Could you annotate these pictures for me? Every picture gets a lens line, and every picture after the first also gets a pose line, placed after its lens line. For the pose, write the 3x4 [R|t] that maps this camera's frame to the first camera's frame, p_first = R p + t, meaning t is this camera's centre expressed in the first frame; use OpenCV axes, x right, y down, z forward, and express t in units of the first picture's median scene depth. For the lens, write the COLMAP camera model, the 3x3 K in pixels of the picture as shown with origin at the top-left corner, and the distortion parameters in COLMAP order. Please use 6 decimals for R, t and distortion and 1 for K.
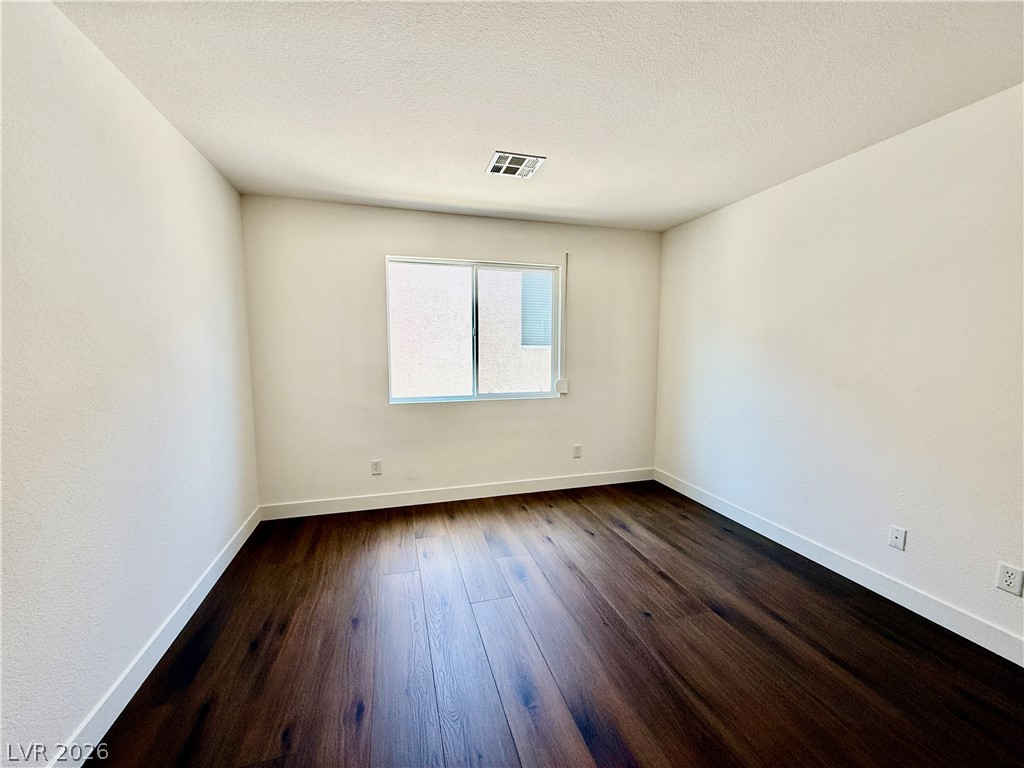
lens RADIAL K [[408.6, 0, 514.0], [0, 408.6, 381.9], [0, 0, 1]] dist [-0.012420, 0.000081]
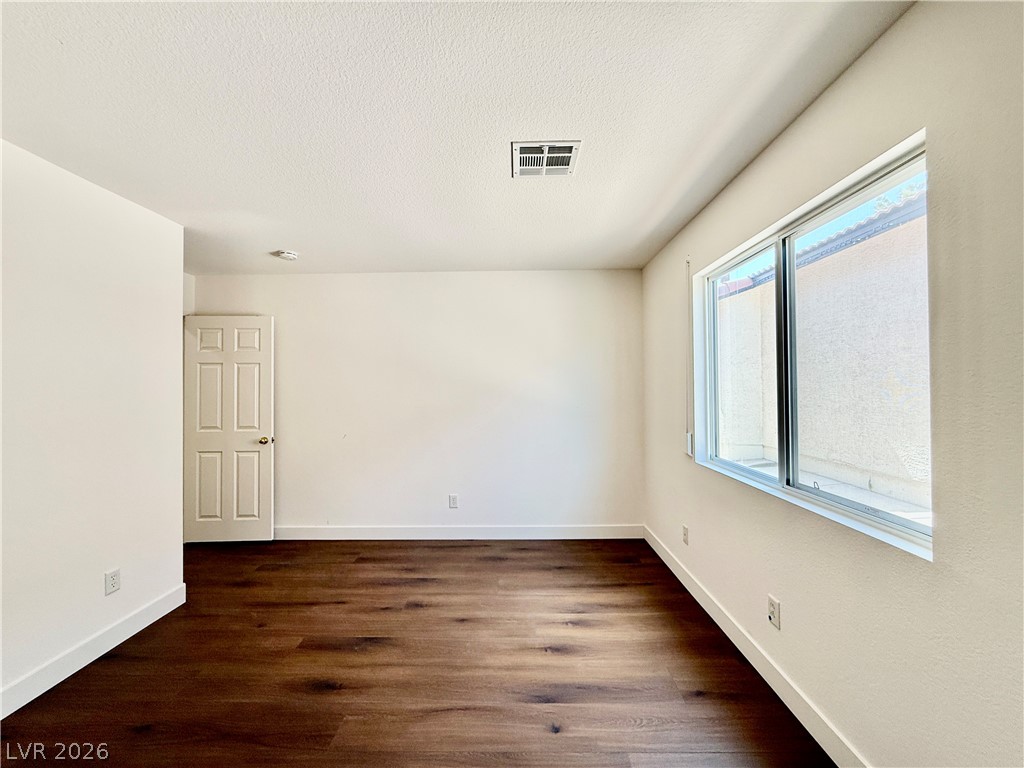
lens RADIAL K [[405.2, 0, 512.0], [0, 405.2, 384.0], [0, 0, 1]] dist [-0.000260, 0.000013]
pose [[-0.311874, -0.015543, -0.949996, 0.575393], [-0.075062, 0.997144, 0.008327, -0.081509], [0.947154, 0.073906, -0.312150, 0.930970]]
